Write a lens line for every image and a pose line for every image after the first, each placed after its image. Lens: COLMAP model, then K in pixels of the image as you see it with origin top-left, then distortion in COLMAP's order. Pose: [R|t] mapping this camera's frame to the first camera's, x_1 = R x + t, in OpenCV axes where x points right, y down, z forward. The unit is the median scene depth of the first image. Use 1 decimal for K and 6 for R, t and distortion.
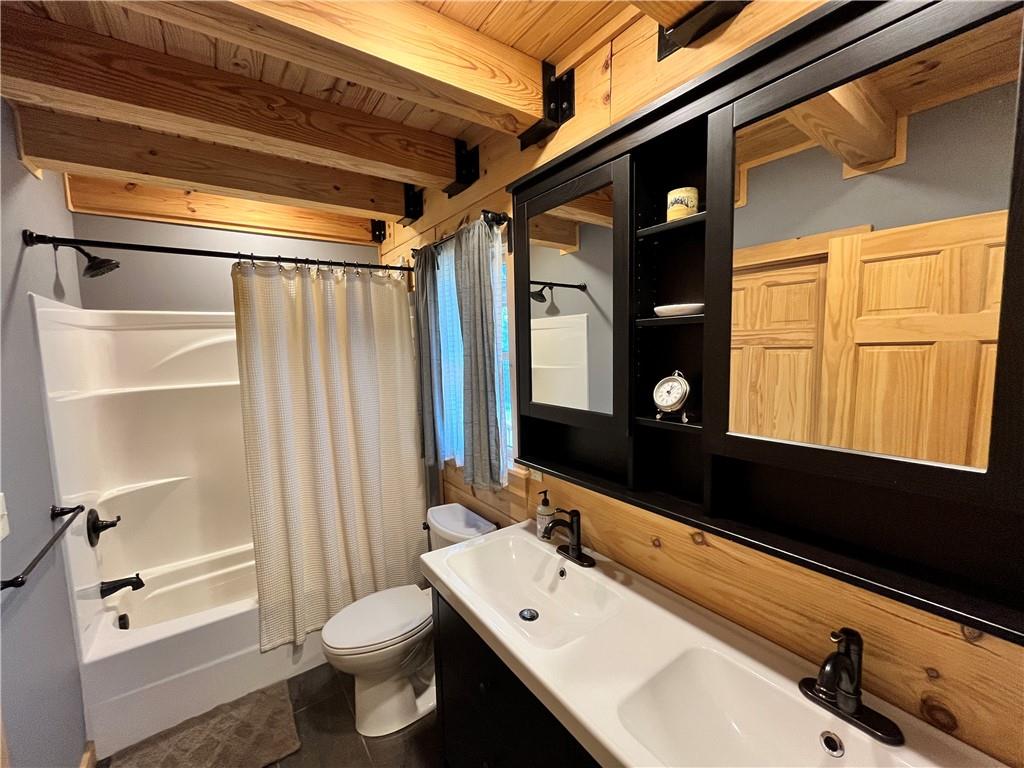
lens RADIAL K [[412.6, 0, 512.8], [0, 412.6, 386.2], [0, 0, 1]] dist [-0.002576, 0.000362]
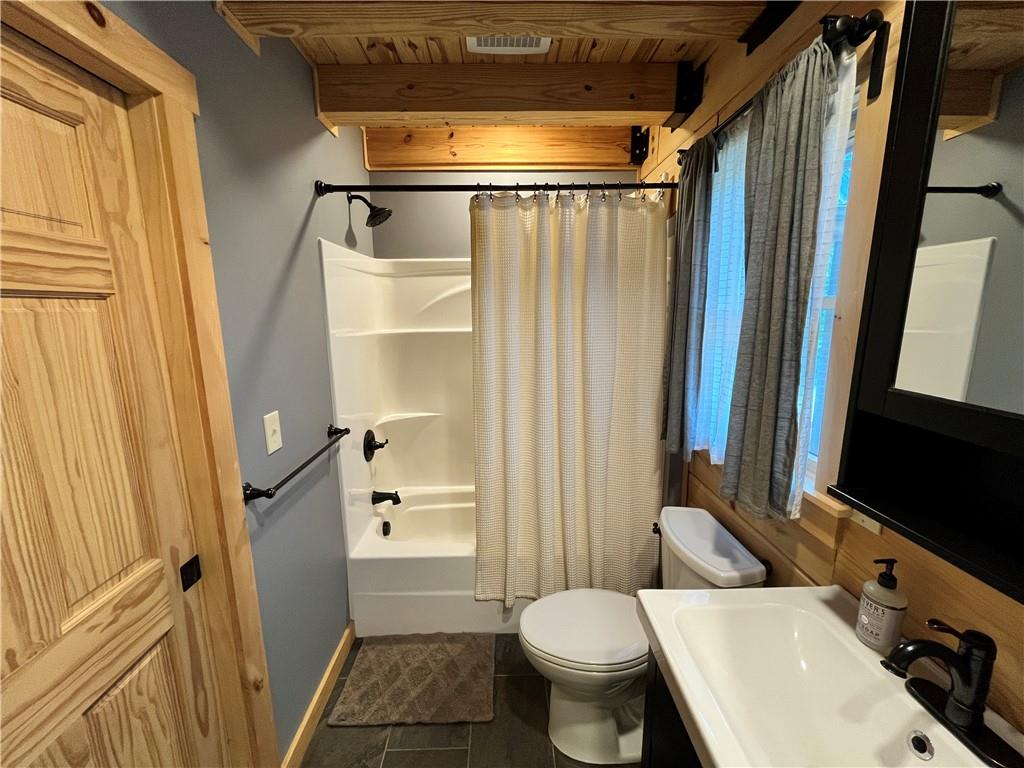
lens RADIAL K [[412.6, 0, 510.3], [0, 412.6, 383.8], [0, 0, 1]] dist [-0.002576, 0.000362]
pose [[0.820511, 0.119520, -0.558997, -0.044084], [-0.066954, 0.991260, 0.113667, 0.005336], [0.567697, -0.055838, 0.821342, 0.265601]]
